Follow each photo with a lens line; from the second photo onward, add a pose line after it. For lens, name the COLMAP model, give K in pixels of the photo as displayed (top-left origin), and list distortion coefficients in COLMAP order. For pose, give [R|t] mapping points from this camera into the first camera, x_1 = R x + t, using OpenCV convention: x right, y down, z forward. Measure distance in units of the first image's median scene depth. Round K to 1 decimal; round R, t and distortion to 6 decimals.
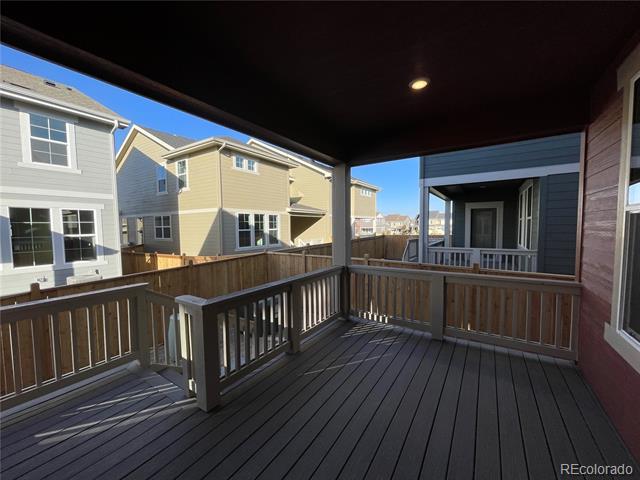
lens RADIAL K [[256.5, 0, 318.4], [0, 256.5, 242.6], [0, 0, 1]] dist [-0.002225, -0.001029]
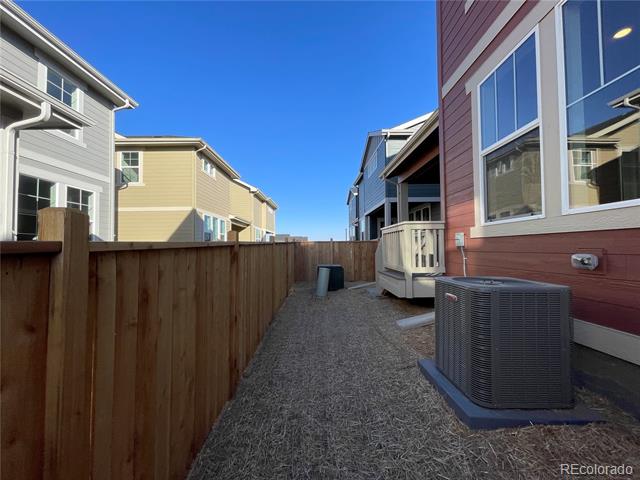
lens RADIAL K [[256.5, 0, 317.6], [0, 256.5, 239.8], [0, 0, 1]] dist [-0.002225, -0.001029]
pose [[0.829460, 0.023858, 0.558056, -0.528204], [0.033424, 0.995177, -0.092224, 0.095111], [-0.557565, 0.095148, 0.824662, -0.069202]]
